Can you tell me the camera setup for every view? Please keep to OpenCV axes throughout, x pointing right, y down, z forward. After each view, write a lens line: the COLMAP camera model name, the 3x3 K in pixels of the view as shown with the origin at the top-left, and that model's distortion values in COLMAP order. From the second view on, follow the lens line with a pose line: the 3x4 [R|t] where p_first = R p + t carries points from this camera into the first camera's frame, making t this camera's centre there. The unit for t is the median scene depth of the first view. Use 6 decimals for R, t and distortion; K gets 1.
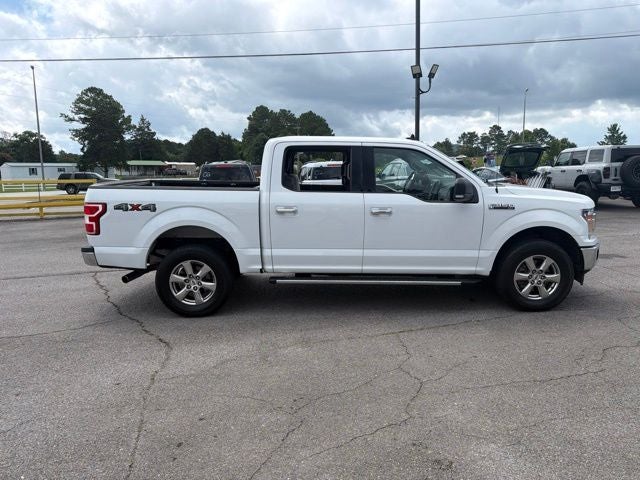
lens RADIAL K [[443.5, 0, 320.4], [0, 443.5, 236.4], [0, 0, 1]] dist [0.066731, -0.087739]
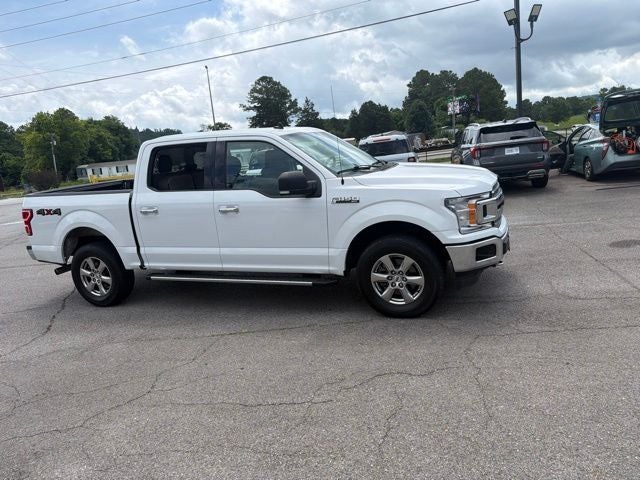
lens RADIAL K [[445.0, 0, 326.7], [0, 445.0, 236.4], [0, 0, 1]] dist [0.066392, -0.090581]
pose [[0.933054, -0.009223, -0.359618, 0.669998], [0.032753, 0.997697, 0.059391, -0.046565], [0.358243, -0.067194, 0.931207, 0.158418]]
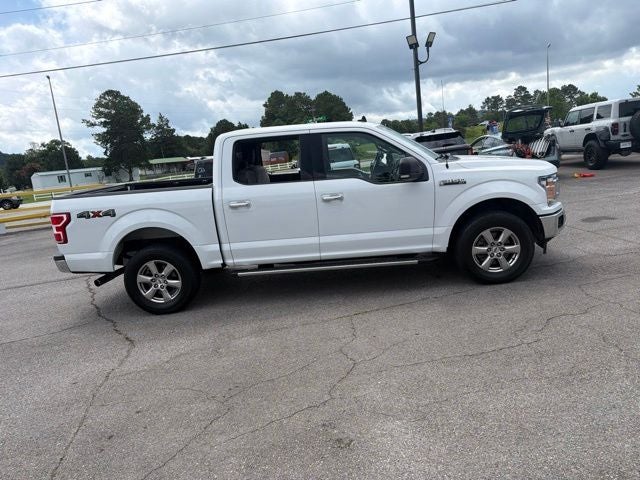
lens RADIAL K [[444.5, 0, 321.1], [0, 444.5, 241.3], [0, 0, 1]] dist [0.061135, -0.076764]
pose [[0.994451, -0.081681, -0.066303, 0.166321], [0.084908, 0.995260, 0.047414, -0.007184], [0.062116, -0.052780, 0.996672, -0.011504]]
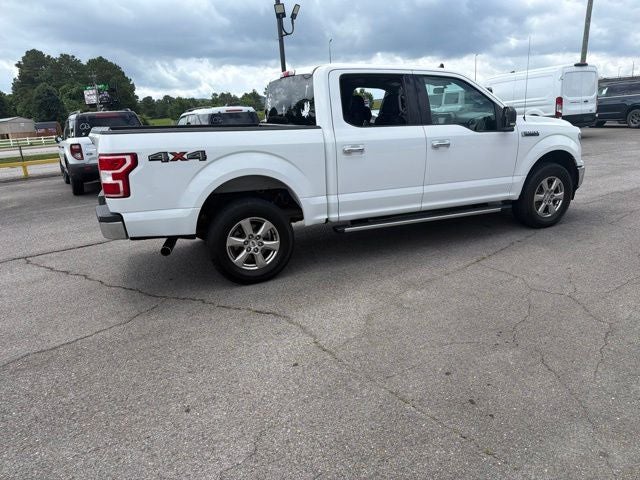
lens RADIAL K [[444.5, 0, 317.8], [0, 444.5, 245.3], [0, 0, 1]] dist [0.064705, -0.090477]
pose [[0.915609, -0.138953, 0.377296, -0.494579], [0.093905, 0.986335, 0.135368, 0.003936], [-0.390950, -0.088514, 0.916146, 0.182586]]
